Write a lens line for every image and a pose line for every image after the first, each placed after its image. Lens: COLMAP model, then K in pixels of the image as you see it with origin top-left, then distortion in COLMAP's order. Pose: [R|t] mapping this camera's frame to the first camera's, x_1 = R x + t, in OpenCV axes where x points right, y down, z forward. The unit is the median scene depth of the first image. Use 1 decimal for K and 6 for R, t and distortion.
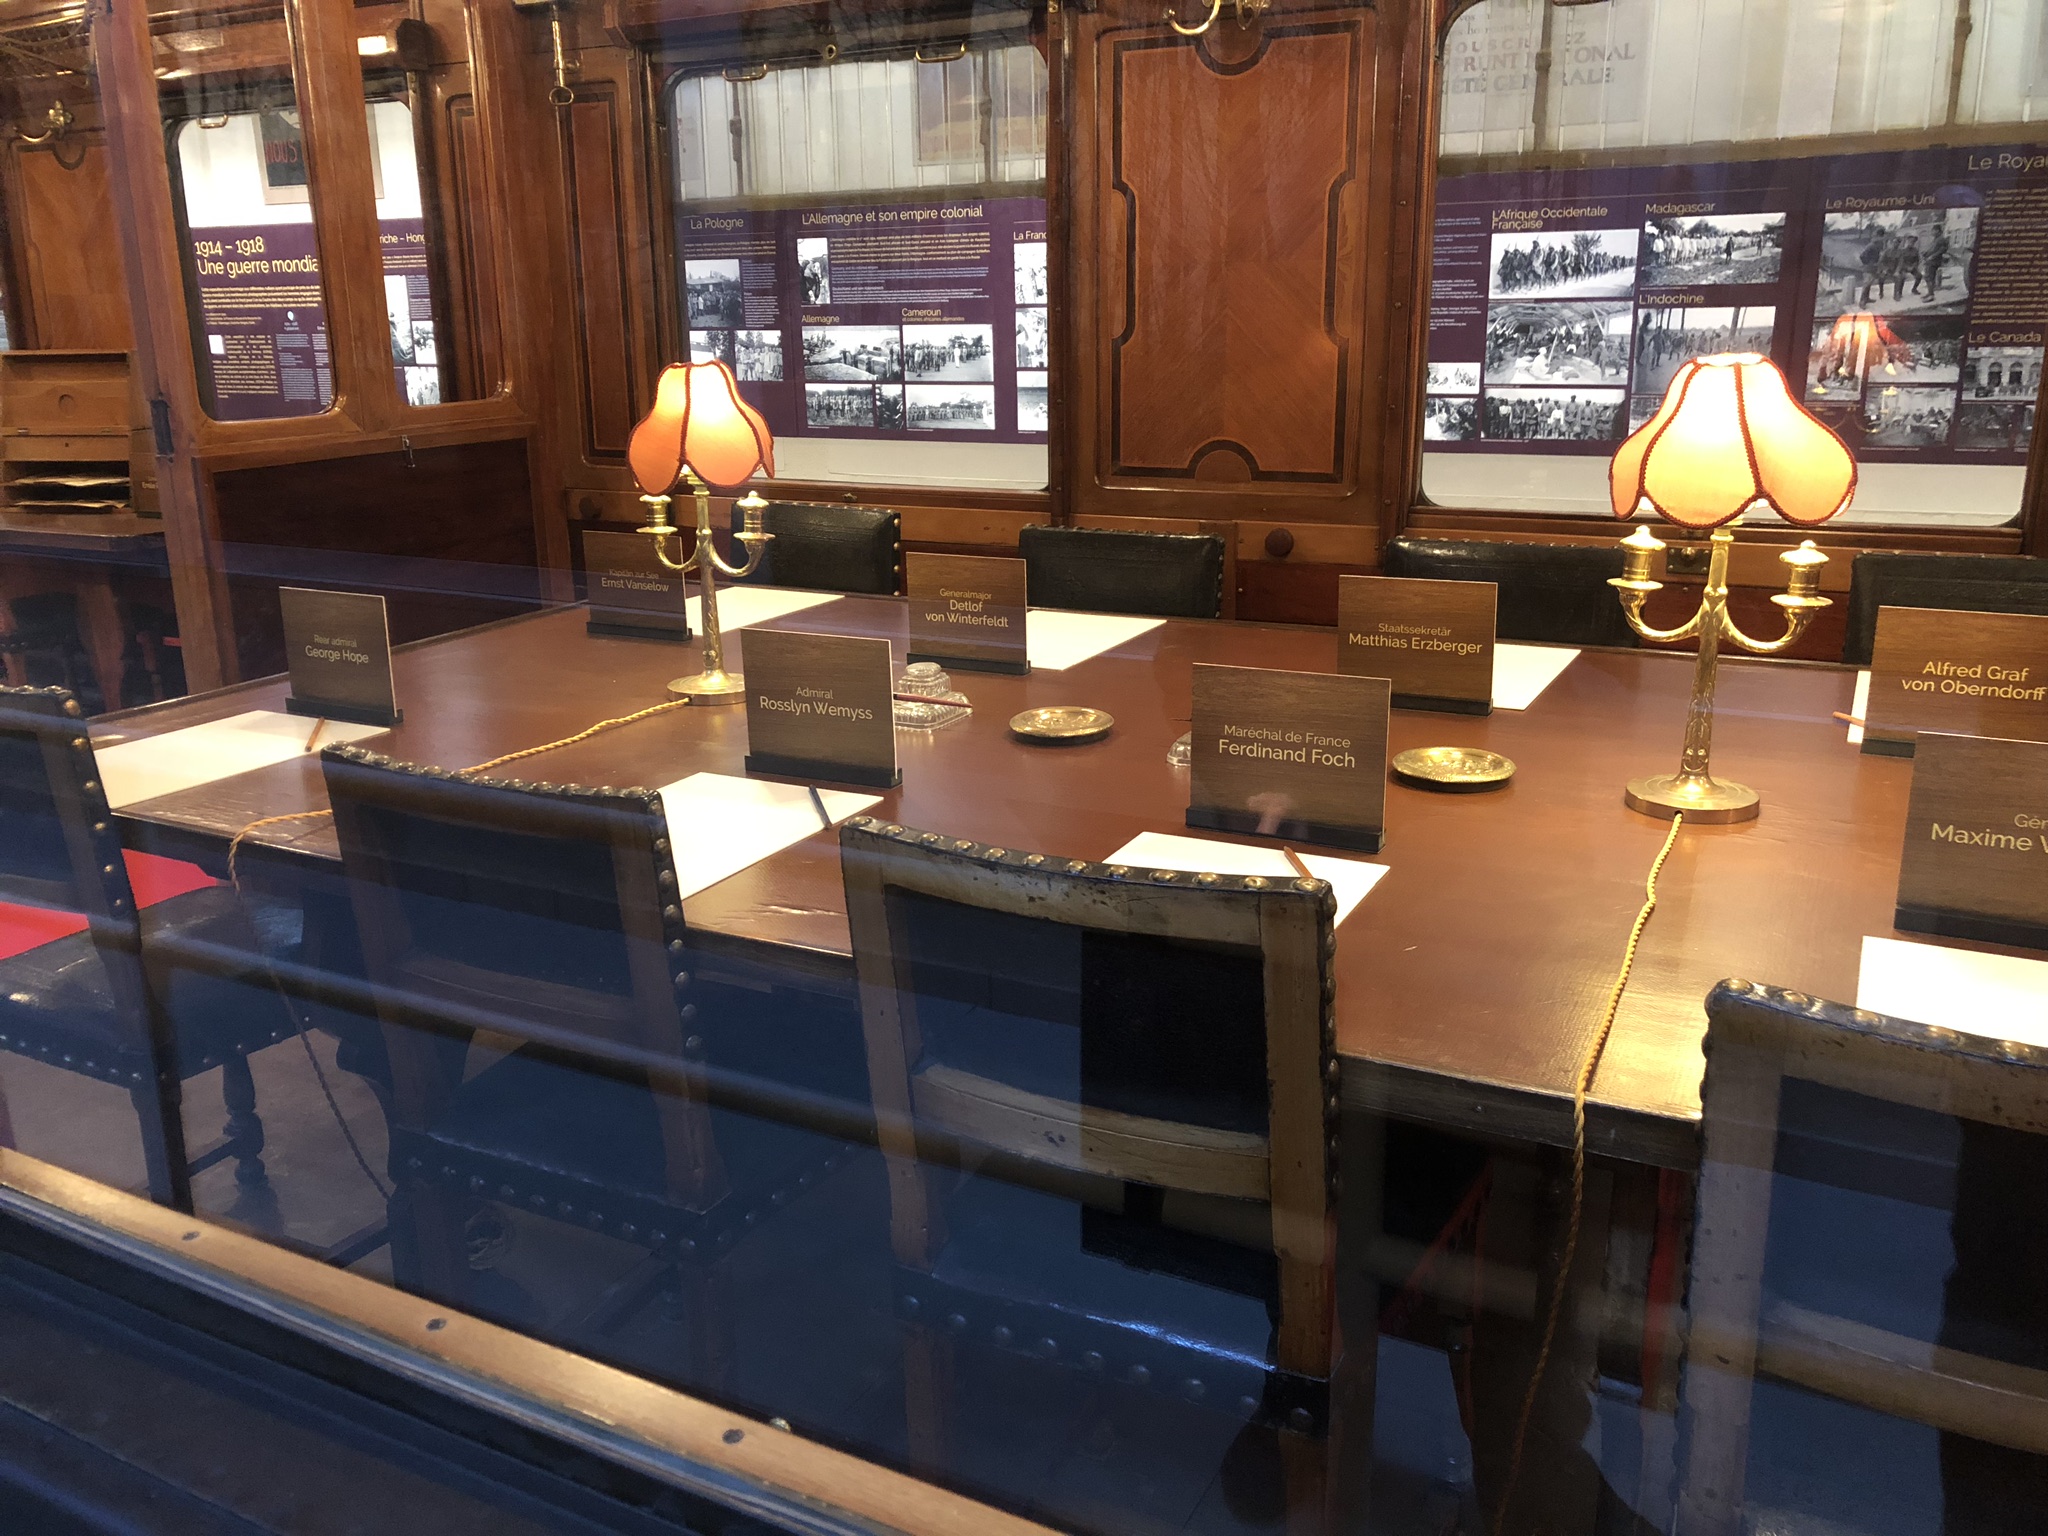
lens RADIAL K [[1657.6, 0, 1033.6], [0, 1657.6, 763.5], [0, 0, 1]] dist [0.049253, 0.005488]
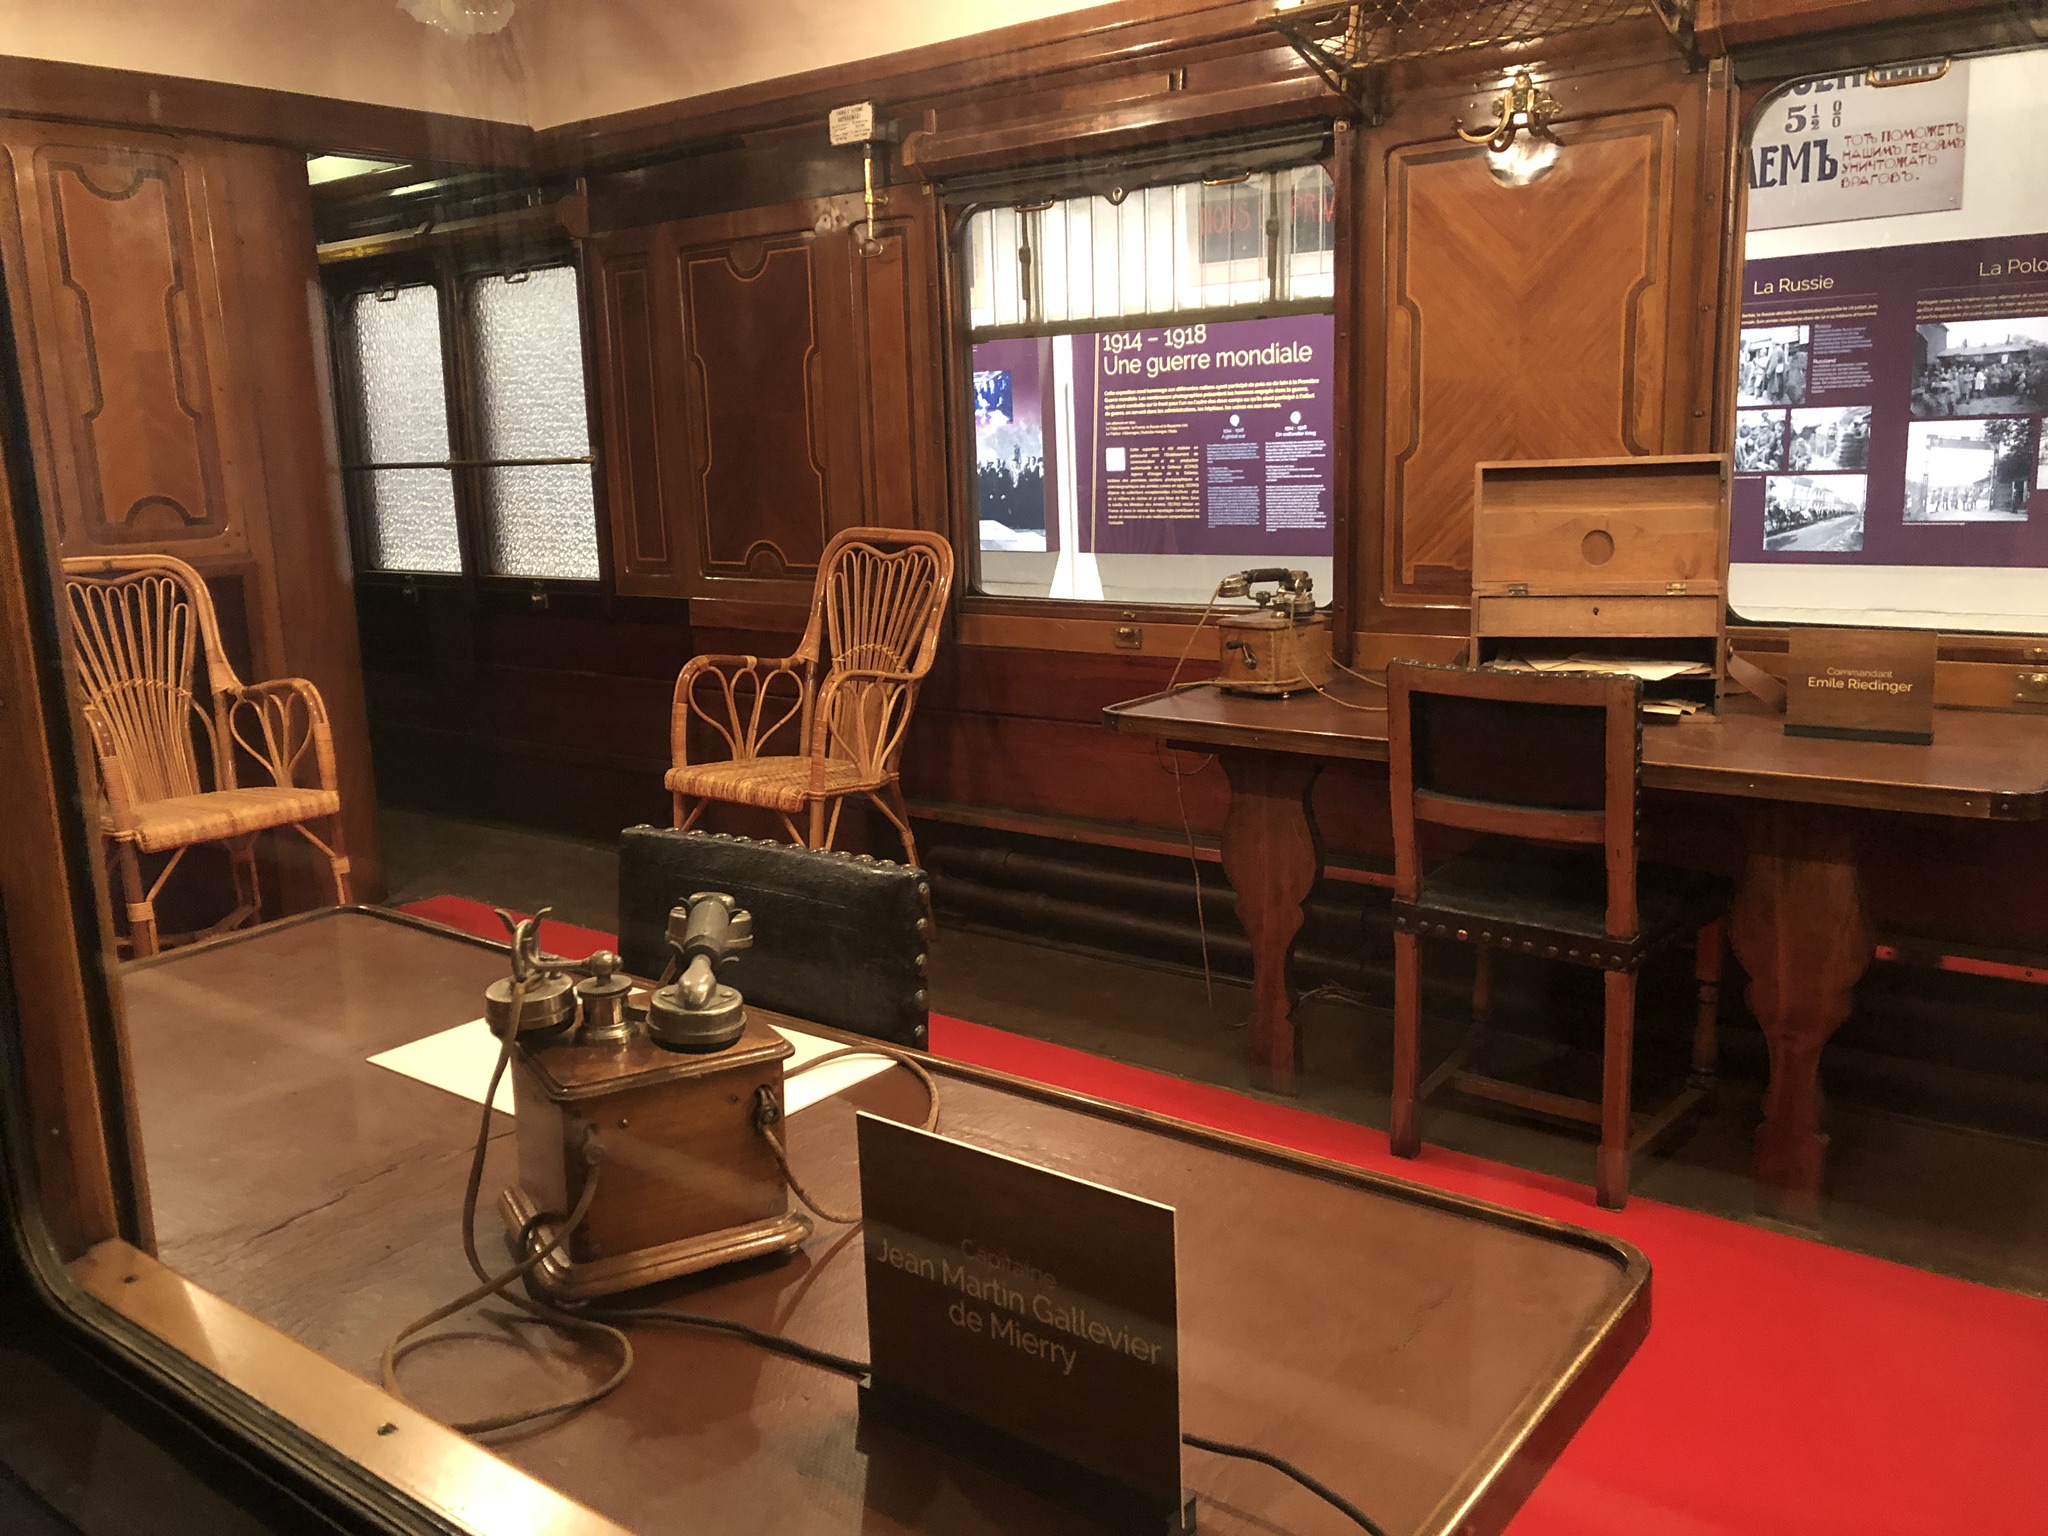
lens RADIAL K [[1657.6, 0, 1013.2], [0, 1657.6, 762.0], [0, 0, 1]] dist [0.049253, 0.005488]
pose [[0.987653, 0.020189, -0.155352, -0.415452], [-0.030501, 0.997465, -0.064287, -0.053433], [0.153660, 0.068231, 0.985765, 0.225339]]
